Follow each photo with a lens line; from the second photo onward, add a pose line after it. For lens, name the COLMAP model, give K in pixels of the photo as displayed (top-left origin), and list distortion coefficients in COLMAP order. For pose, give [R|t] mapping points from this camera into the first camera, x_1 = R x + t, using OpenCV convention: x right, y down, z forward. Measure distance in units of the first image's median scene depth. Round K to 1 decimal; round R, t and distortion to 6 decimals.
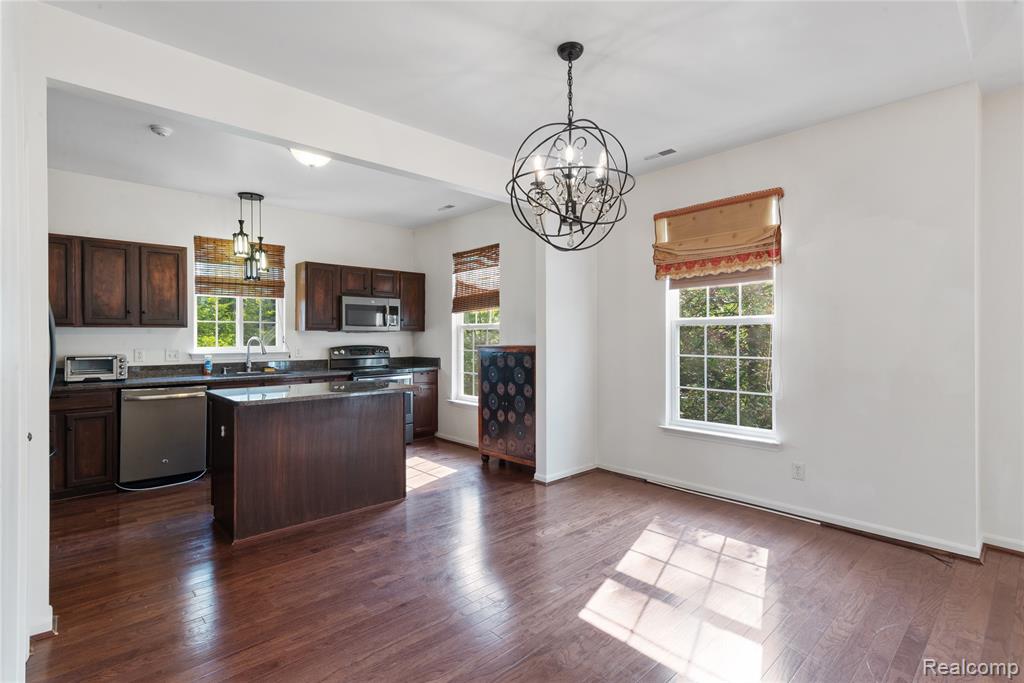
lens RADIAL K [[500.2, 0, 515.0], [0, 500.2, 337.9], [0, 0, 1]] dist [0.010486, 0.000544]
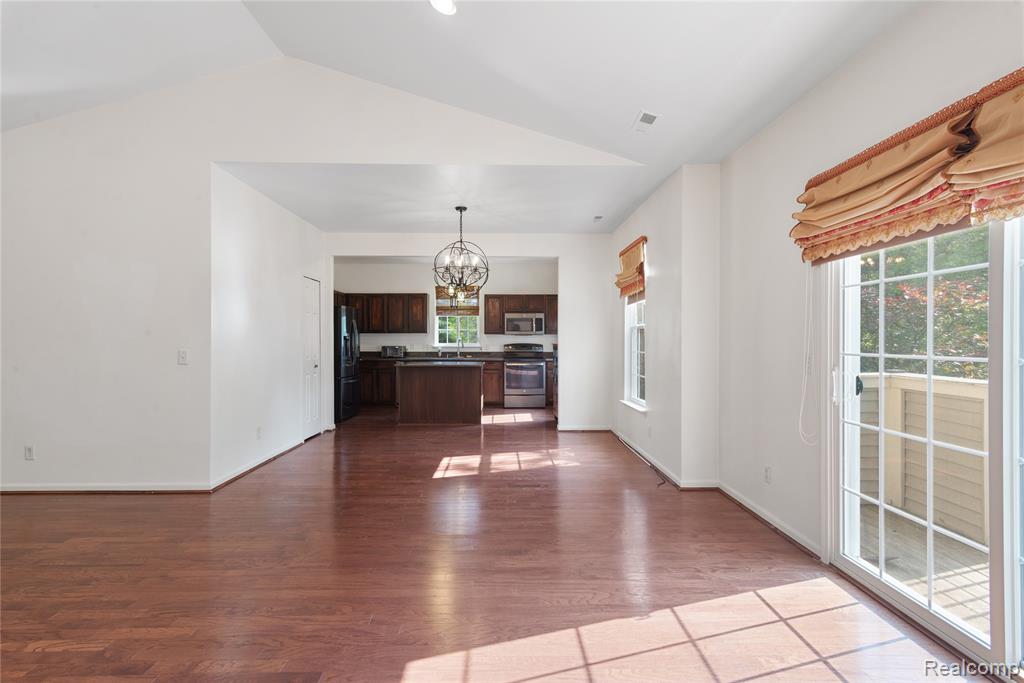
lens RADIAL K [[500.2, 0, 485.2], [0, 500.2, 343.0], [0, 0, 1]] dist [0.010486, 0.000544]
pose [[0.714679, 0.007784, -0.699409, 0.763188], [-0.004958, 0.999969, 0.006063, 0.004393], [0.699435, -0.000866, 0.714696, -0.221776]]
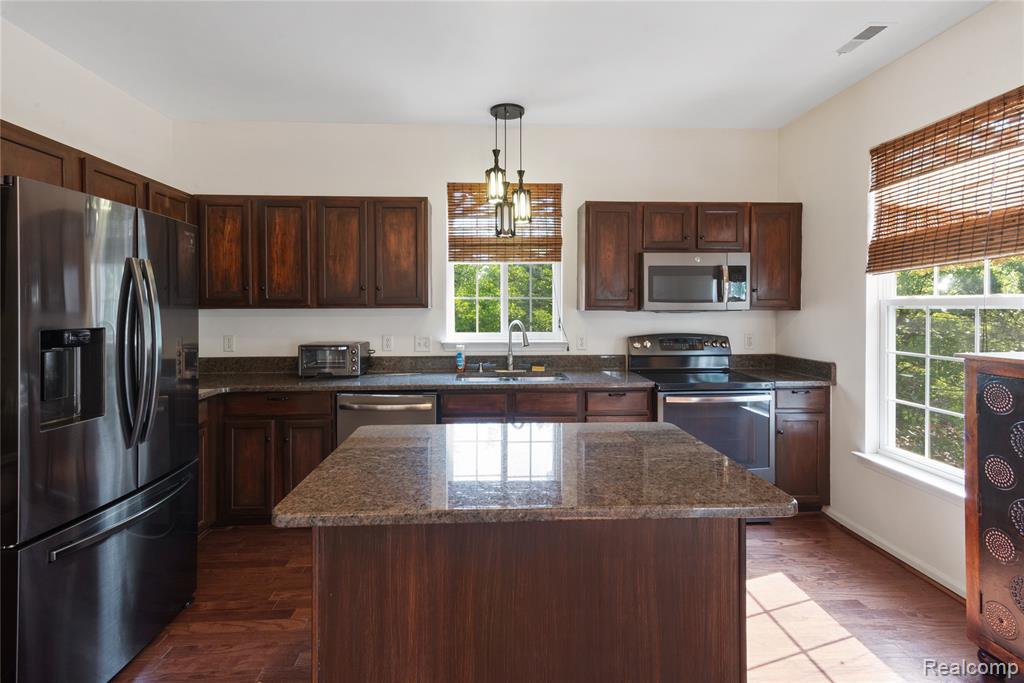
lens RADIAL K [[500.2, 0, 503.9], [0, 500.2, 309.5], [0, 0, 1]] dist [0.010486, 0.000544]
pose [[0.763297, 0.005444, -0.646025, -0.085657], [-0.001545, 0.999977, 0.006600, -0.019300], [0.646046, -0.004040, 0.763288, 0.436134]]
